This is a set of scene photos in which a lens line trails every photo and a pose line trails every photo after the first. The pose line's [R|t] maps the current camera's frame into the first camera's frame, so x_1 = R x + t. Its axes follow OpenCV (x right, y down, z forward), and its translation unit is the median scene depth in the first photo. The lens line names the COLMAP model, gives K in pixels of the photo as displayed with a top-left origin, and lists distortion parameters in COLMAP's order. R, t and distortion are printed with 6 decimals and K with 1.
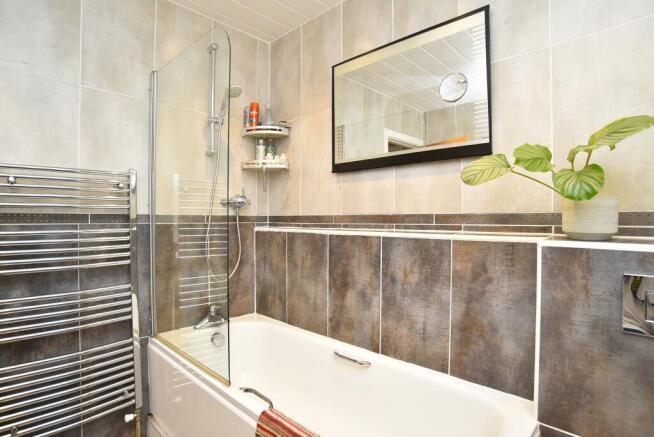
lens RADIAL K [[345.2, 0, 327.0], [0, 345.2, 218.5], [0, 0, 1]] dist [-0.073647, 0.002113]
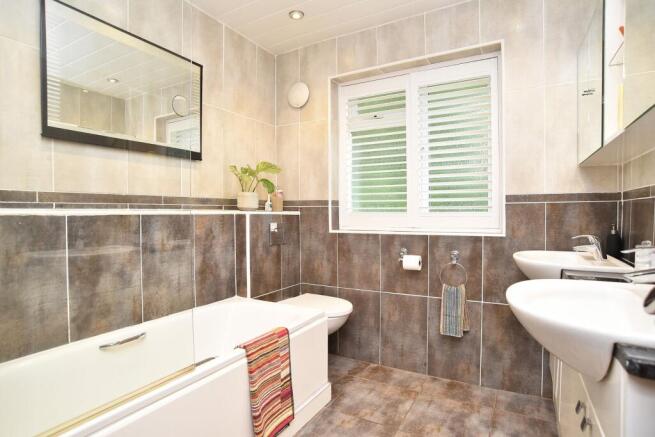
lens RADIAL K [[350.8, 0, 327.5], [0, 350.8, 218.5], [0, 0, 1]] dist [-0.046697, 0.001217]
pose [[-0.235176, -0.017461, 0.971796, -1.065865], [0.006188, 0.999791, 0.019461, 0.047323], [-0.971933, 0.010590, -0.235019, 0.691526]]
